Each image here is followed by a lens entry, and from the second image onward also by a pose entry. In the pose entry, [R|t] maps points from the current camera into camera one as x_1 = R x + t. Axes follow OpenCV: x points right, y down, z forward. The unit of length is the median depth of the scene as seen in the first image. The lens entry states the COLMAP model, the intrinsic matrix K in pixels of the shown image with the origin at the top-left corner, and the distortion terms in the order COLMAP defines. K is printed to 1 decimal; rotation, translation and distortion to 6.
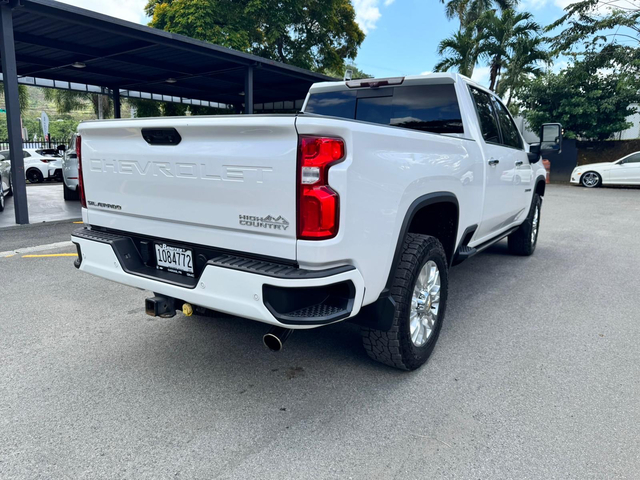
lens RADIAL K [[458.5, 0, 320.0], [0, 458.5, 240.0], [0, 0, 1]] dist [0.099092, -0.142531]
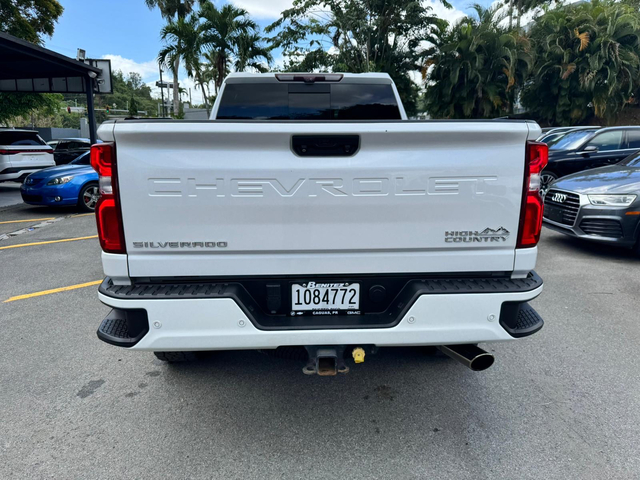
lens RADIAL K [[458.5, 0, 320.0], [0, 458.5, 240.0], [0, 0, 1]] dist [0.099092, -0.142531]
pose [[0.802905, -0.141502, 0.579068, -0.767462], [0.128091, 0.989680, 0.064236, -0.109823], [-0.582182, 0.022598, 0.812744, 0.360412]]
